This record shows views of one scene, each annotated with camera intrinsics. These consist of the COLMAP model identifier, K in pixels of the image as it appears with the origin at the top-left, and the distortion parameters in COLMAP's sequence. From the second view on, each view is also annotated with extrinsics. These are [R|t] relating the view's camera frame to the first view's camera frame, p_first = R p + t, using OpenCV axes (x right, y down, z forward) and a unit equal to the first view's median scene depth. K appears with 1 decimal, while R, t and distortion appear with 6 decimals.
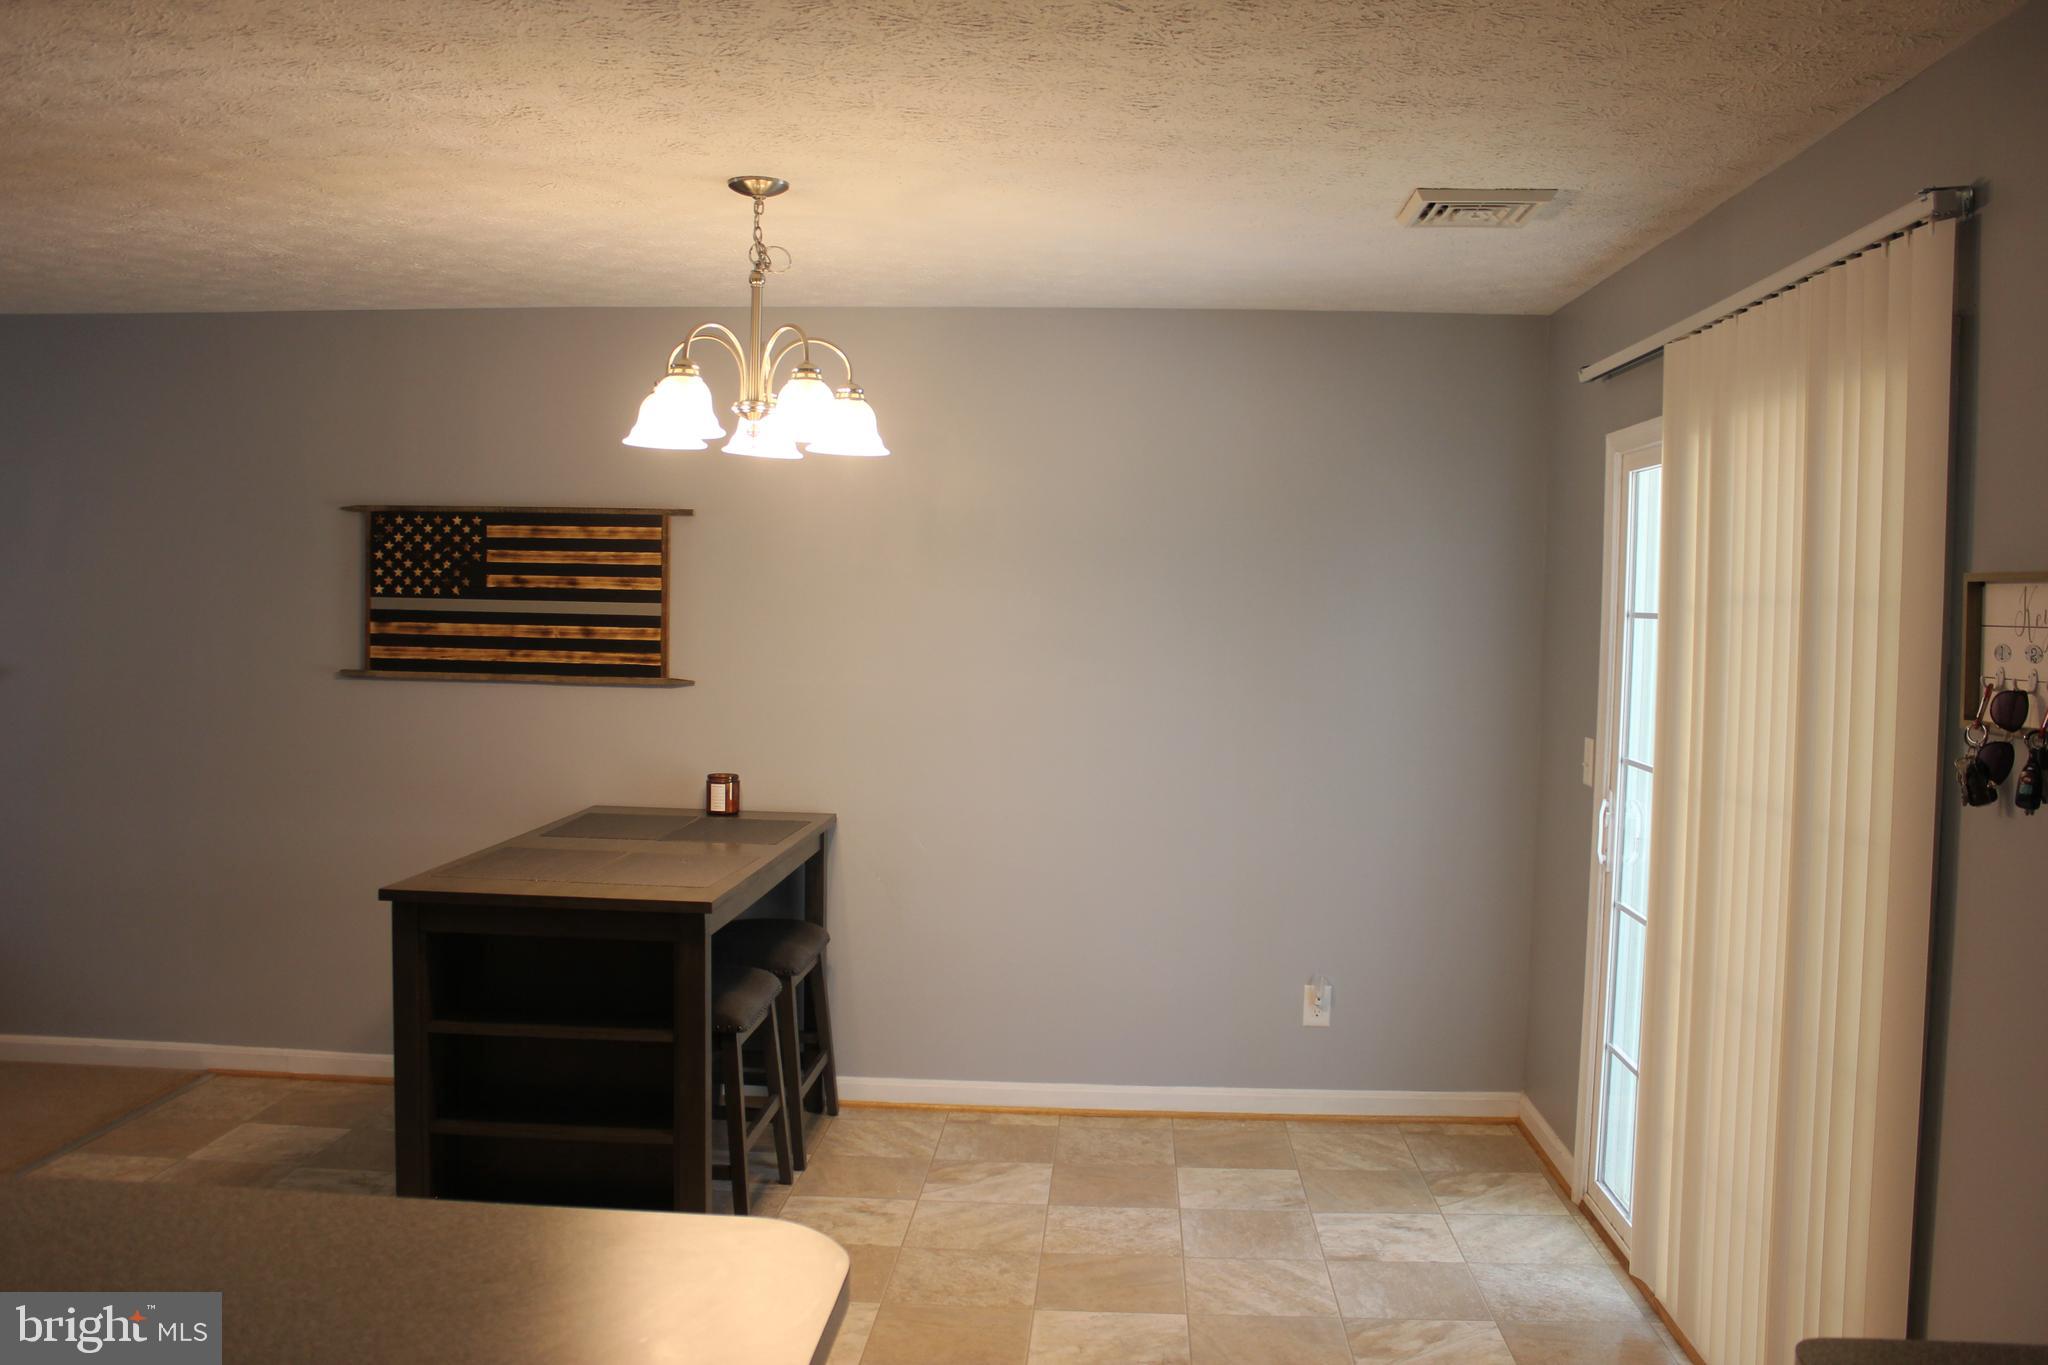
lens RADIAL K [[1723.7, 0, 1030.7], [0, 1723.7, 676.0], [0, 0, 1]] dist [-0.150617, 0.119139]
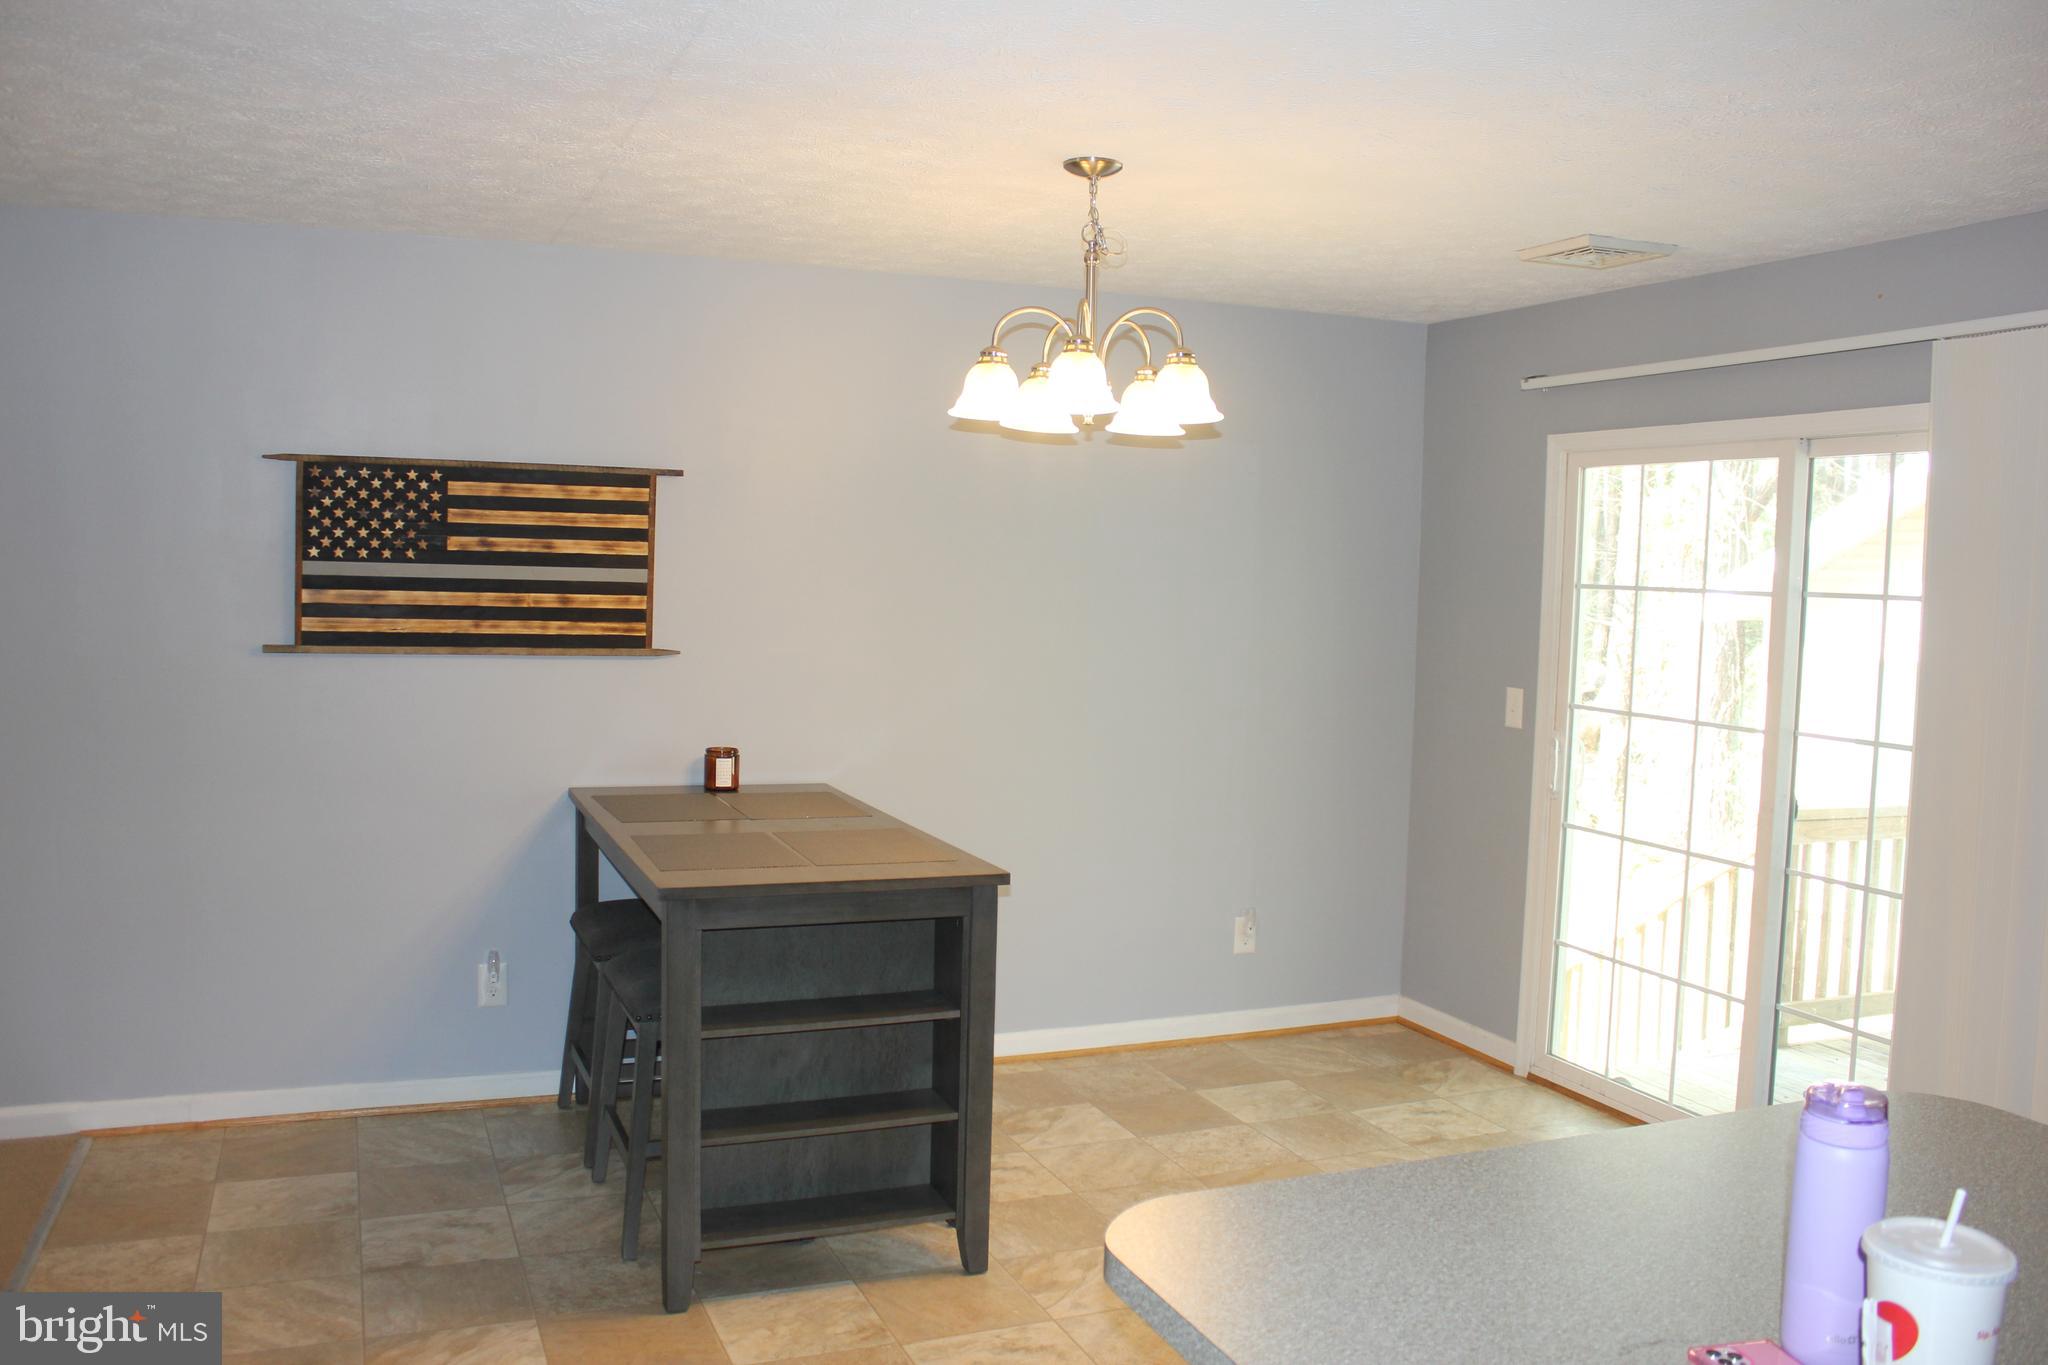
lens RADIAL K [[1723.7, 0, 1039.9], [0, 1723.7, 679.4], [0, 0, 1]] dist [-0.150617, 0.119139]
pose [[0.898005, -0.023019, 0.439383, -0.436302], [0.009705, 0.999424, 0.032524, -0.010494], [-0.439879, -0.024943, 0.897711, 0.061724]]
